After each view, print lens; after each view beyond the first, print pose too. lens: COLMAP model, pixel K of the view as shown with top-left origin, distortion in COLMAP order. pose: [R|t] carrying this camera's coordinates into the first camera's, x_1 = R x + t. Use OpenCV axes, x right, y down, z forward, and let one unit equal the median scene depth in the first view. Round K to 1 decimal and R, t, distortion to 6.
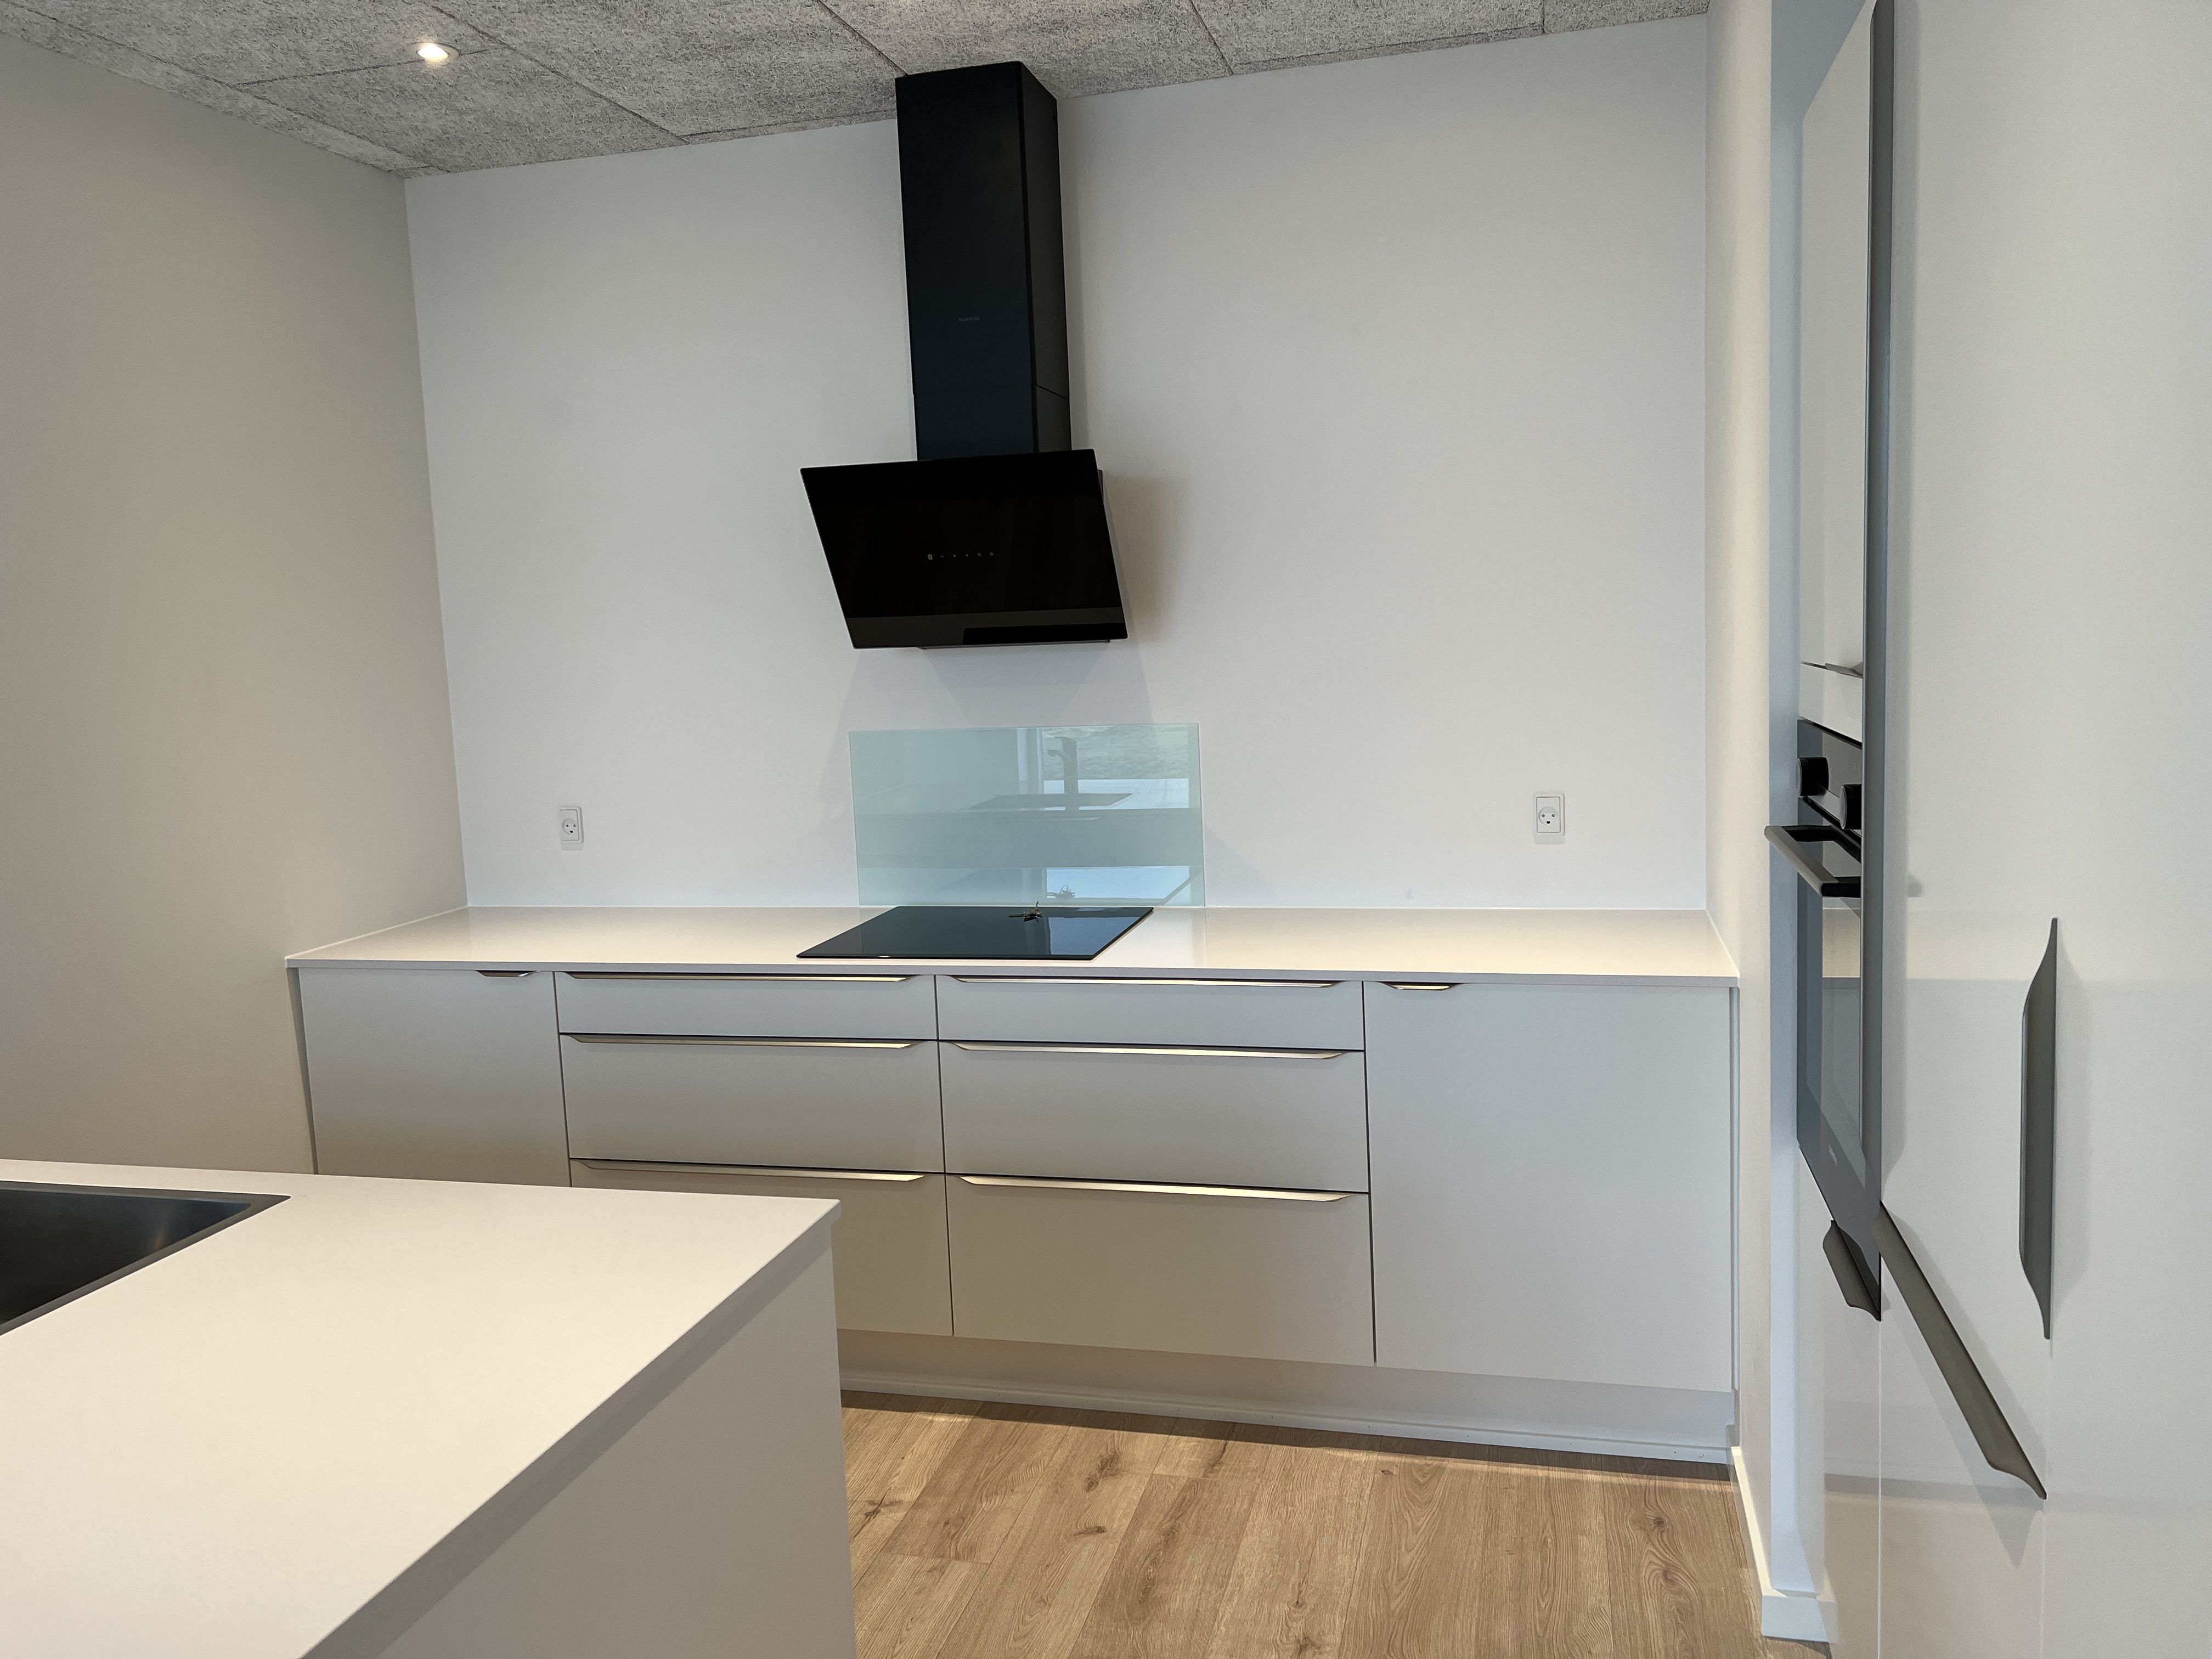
lens RADIAL K [[1672.8, 0, 1106.0], [0, 1672.8, 829.5], [0, 0, 1]] dist [0.041835, -0.041353]
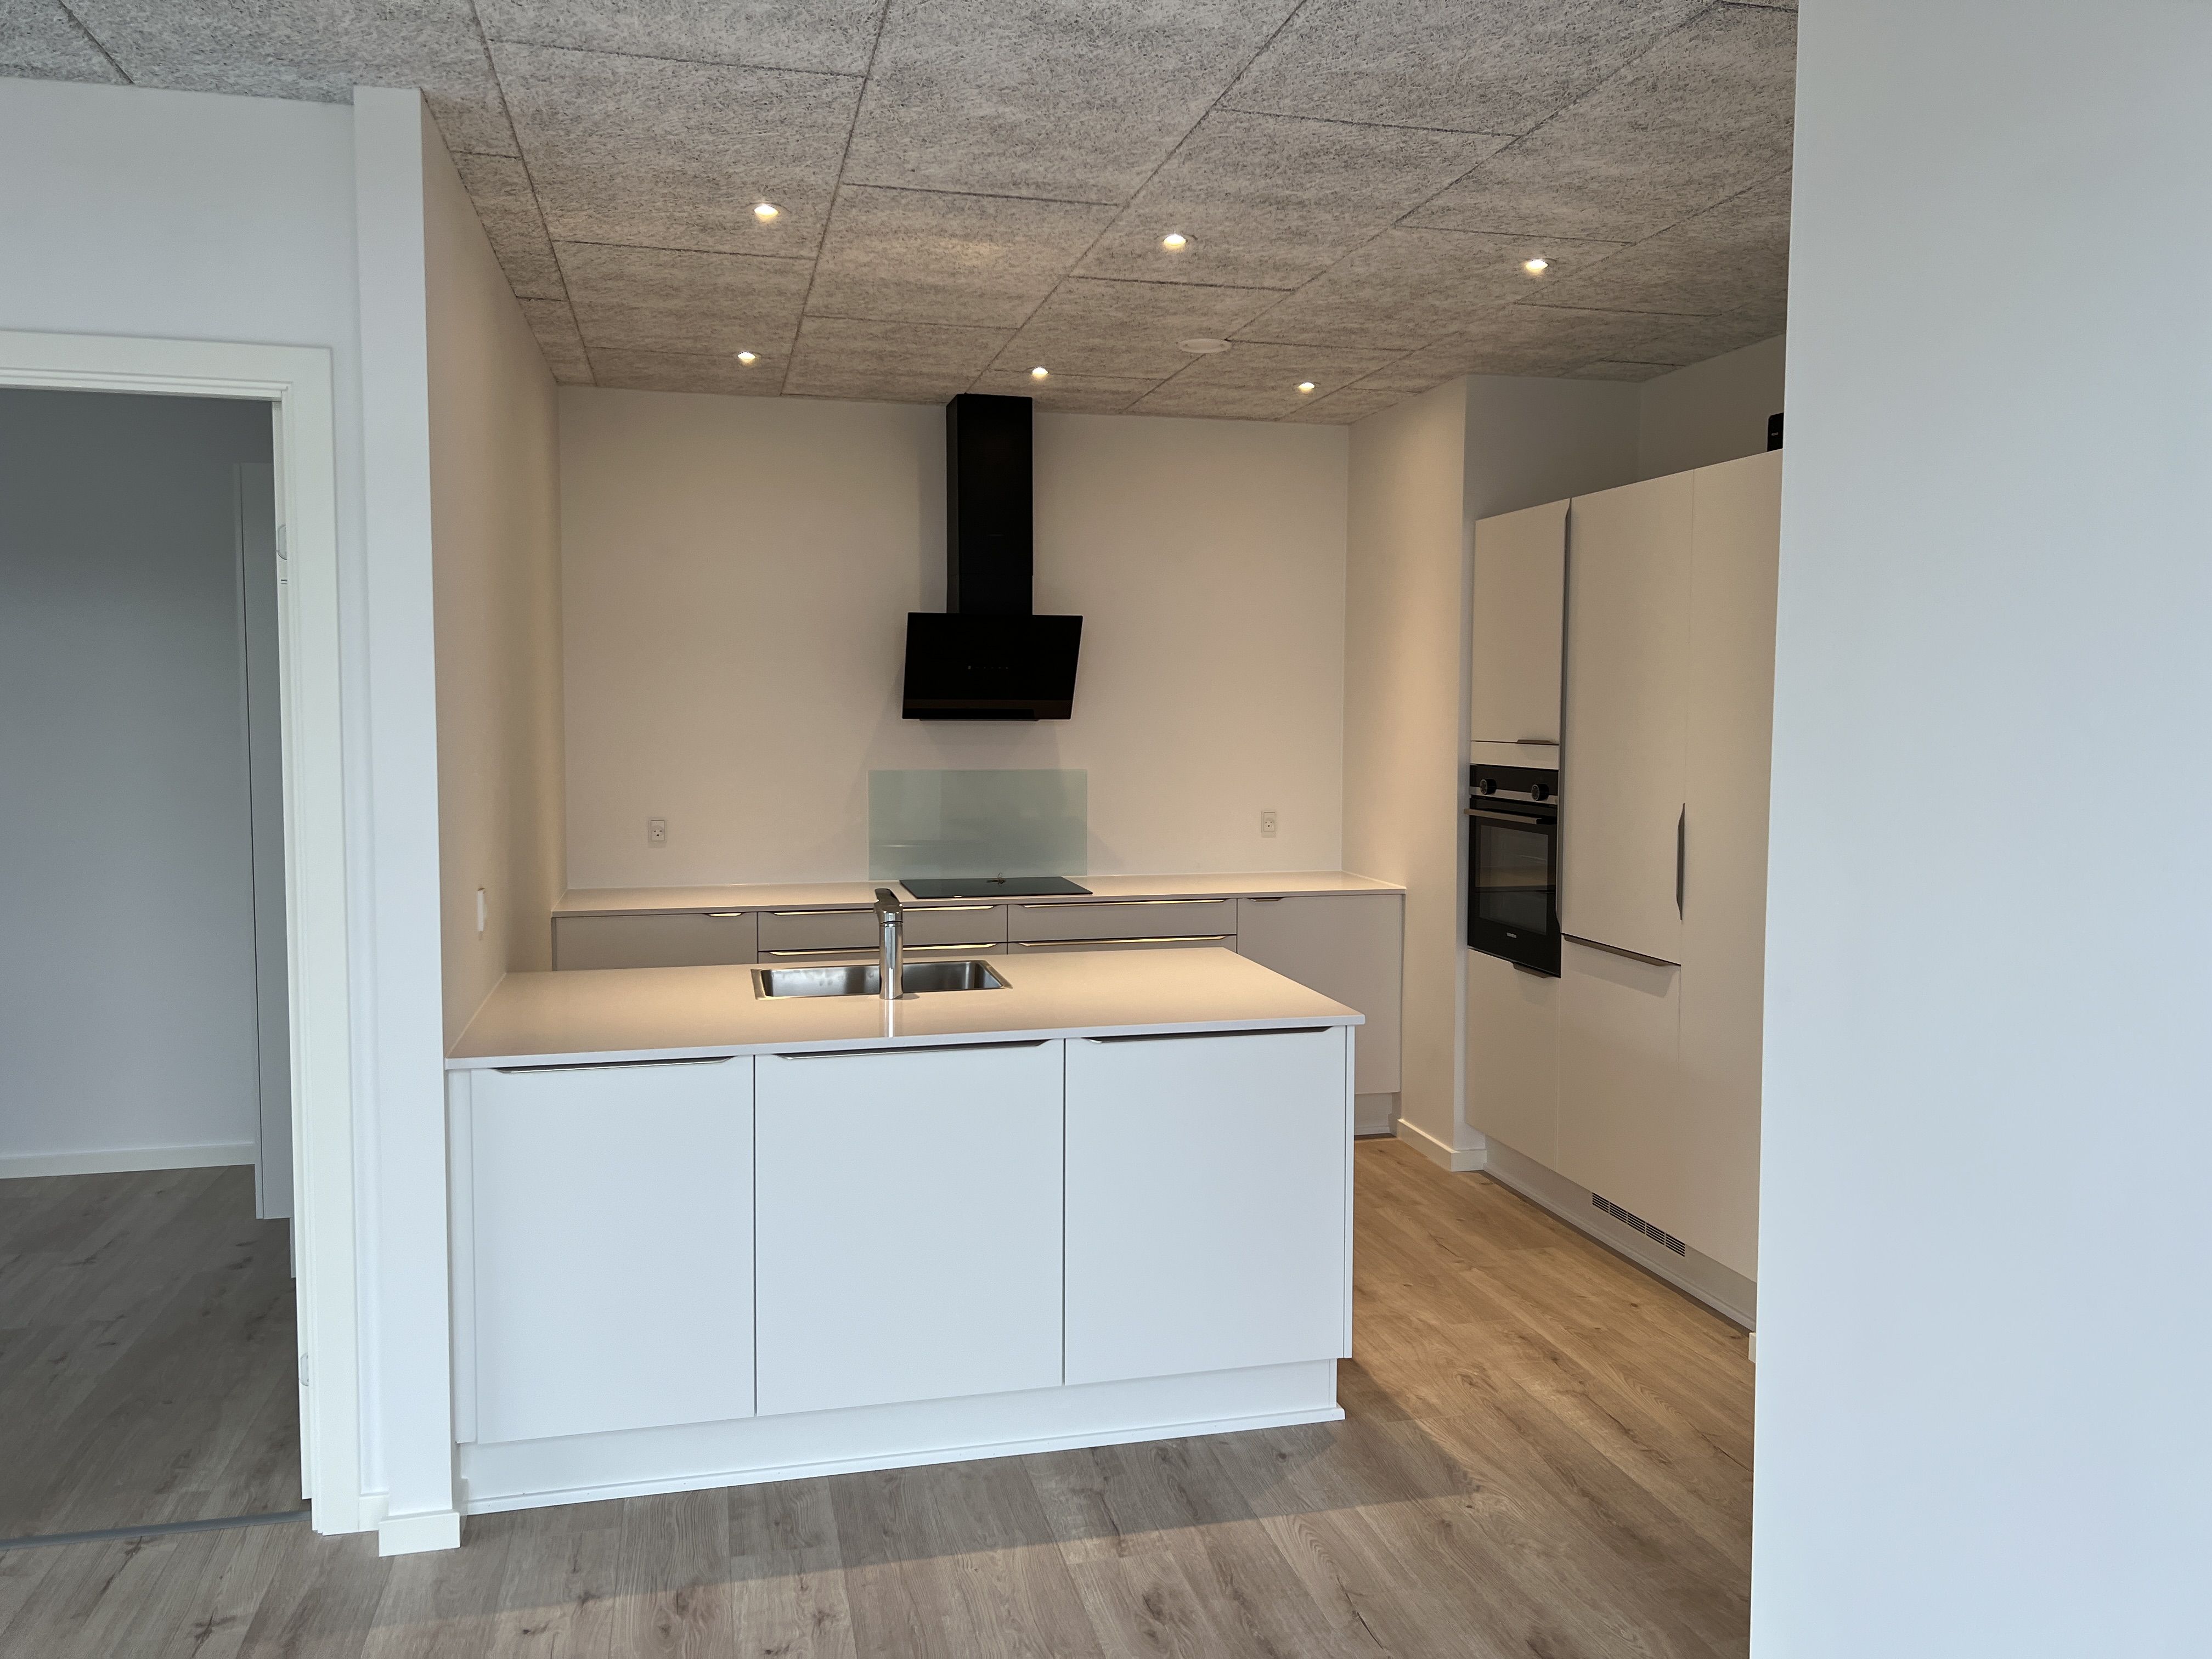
lens RADIAL K [[1672.8, 0, 1106.0], [0, 1672.8, 829.5], [0, 0, 1]] dist [0.041835, -0.041353]
pose [[0.882483, 0.008911, 0.470259, -0.768352], [0.020131, 0.998189, -0.056693, 0.100937], [-0.469913, 0.059497, 0.880705, -0.555628]]
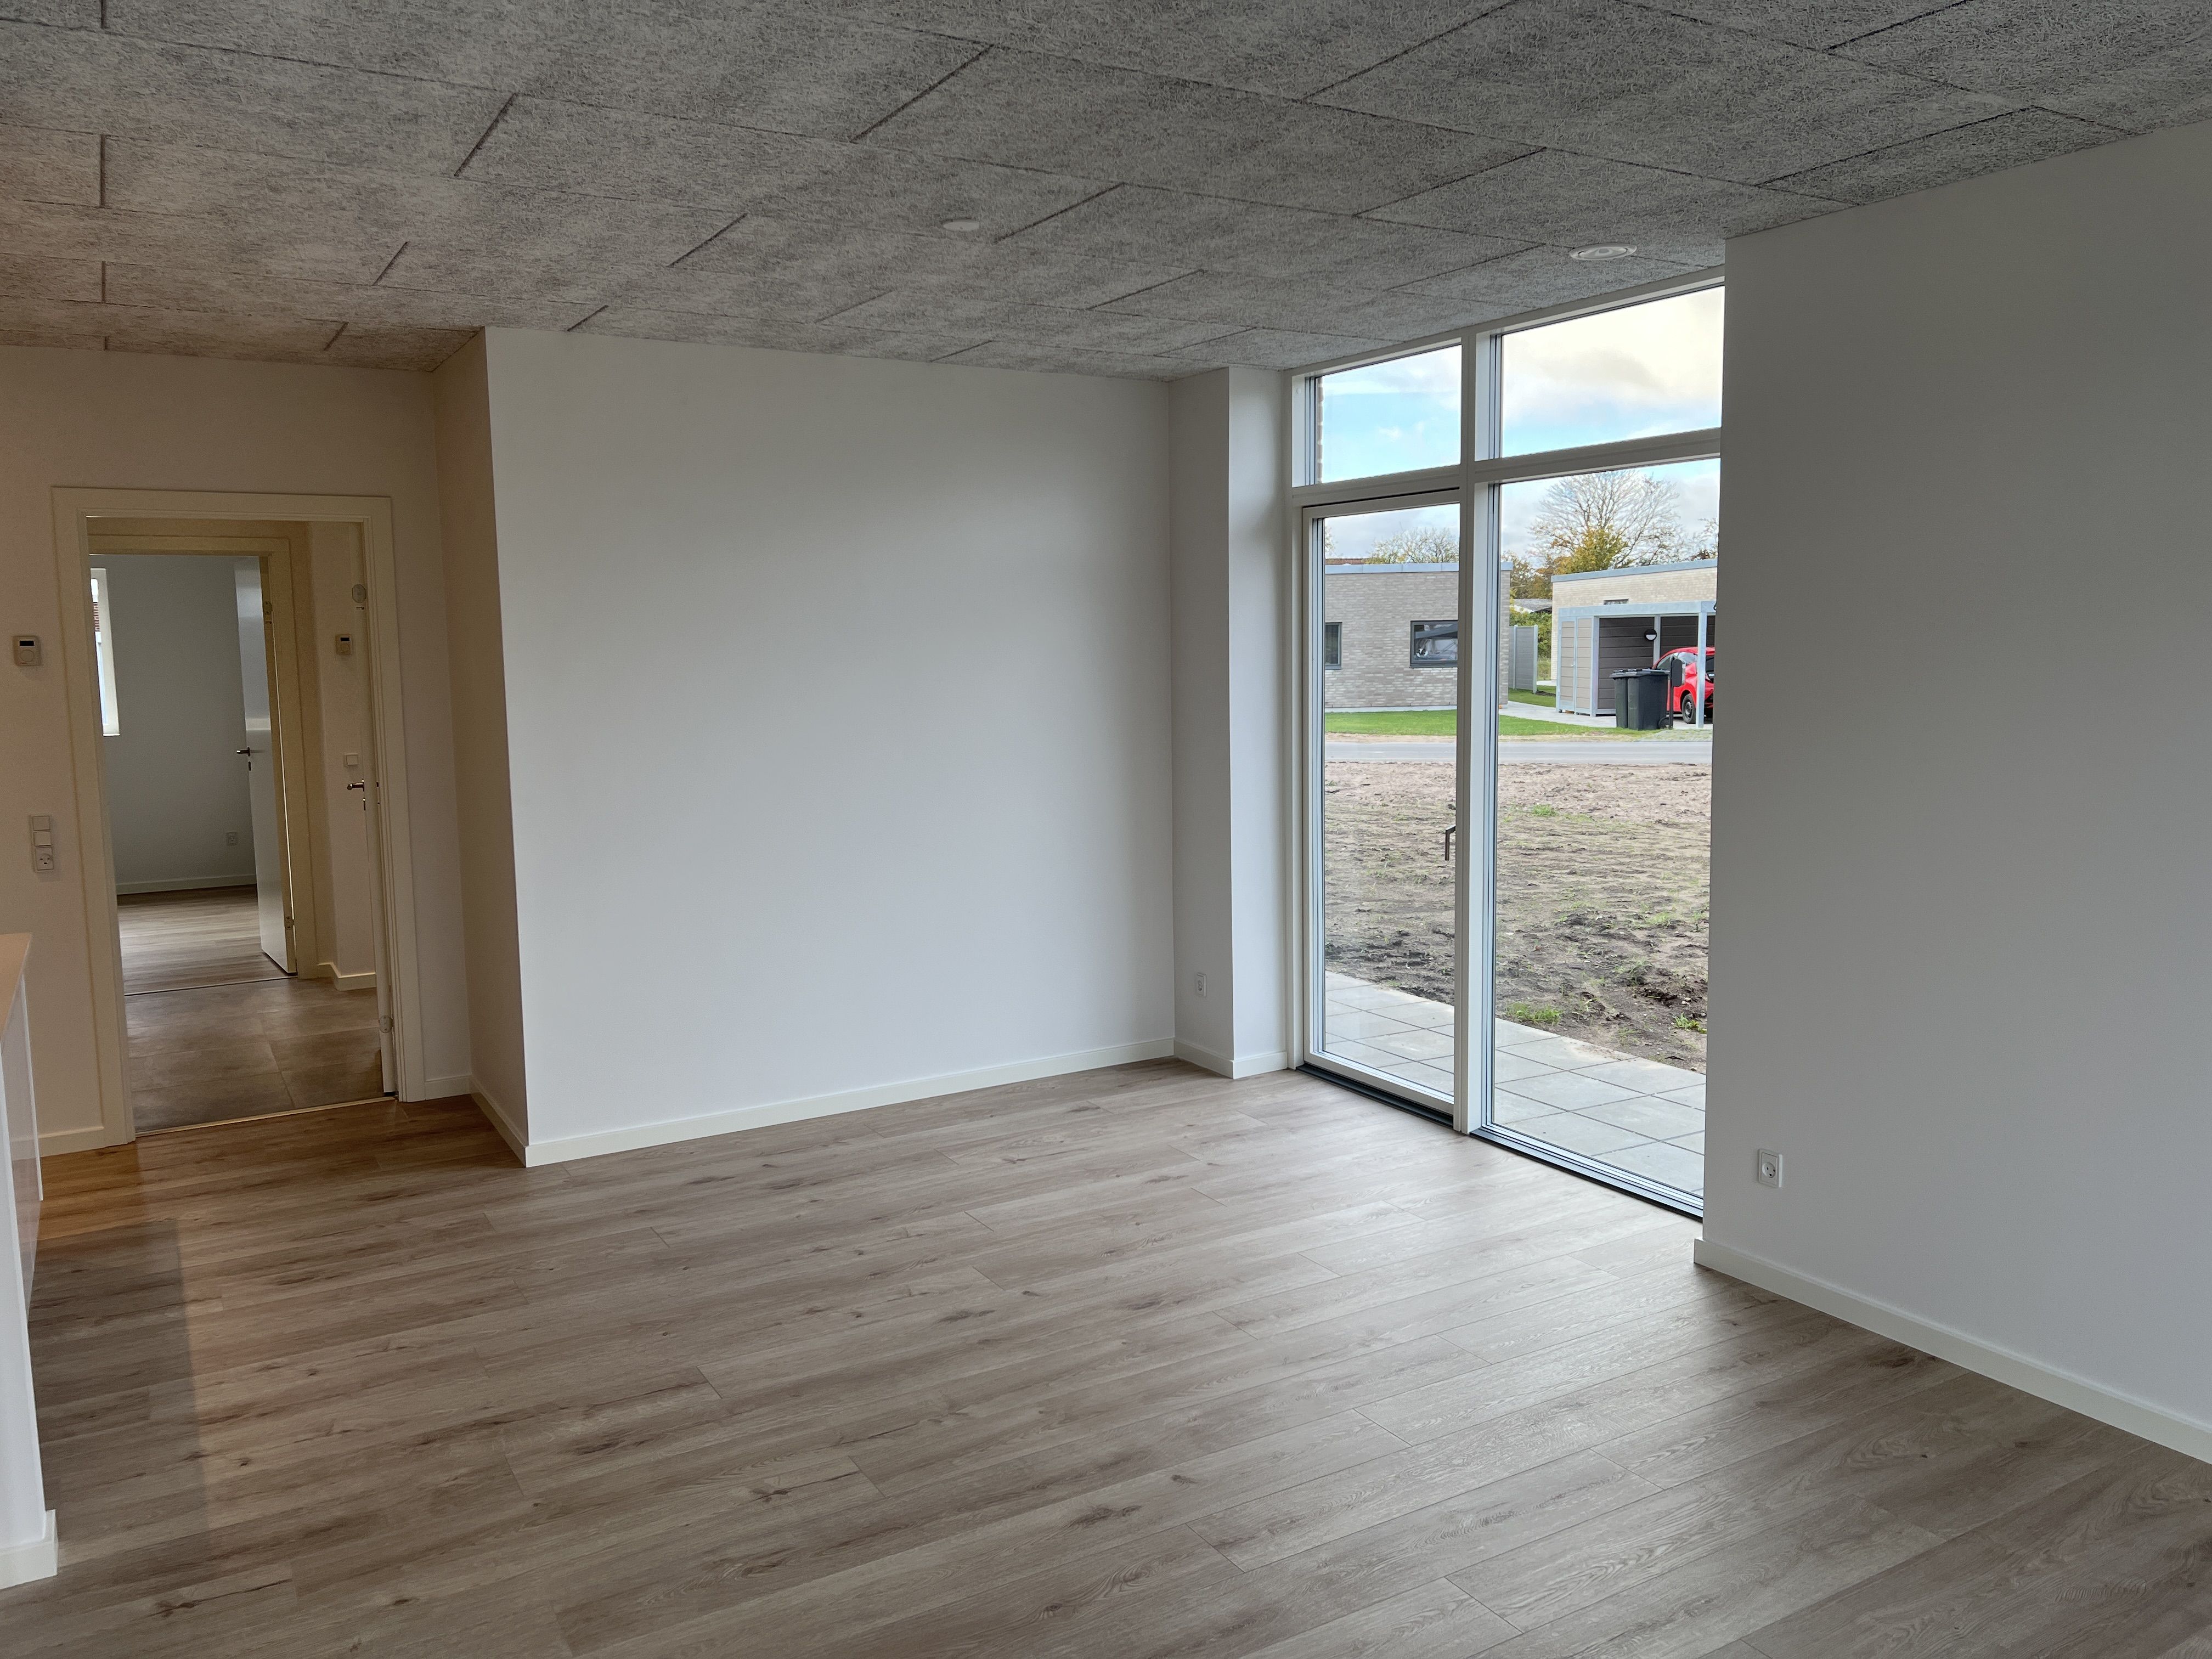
lens RADIAL K [[1710.5, 0, 1106.0], [0, 1710.5, 829.5], [0, 0, 1]] dist [0.039204, -0.041568]
pose [[-0.697665, -0.027057, 0.715913, -1.722654], [0.143478, 0.973765, 0.176623, -0.038832], [-0.701910, 0.225941, -0.675479, 0.588459]]
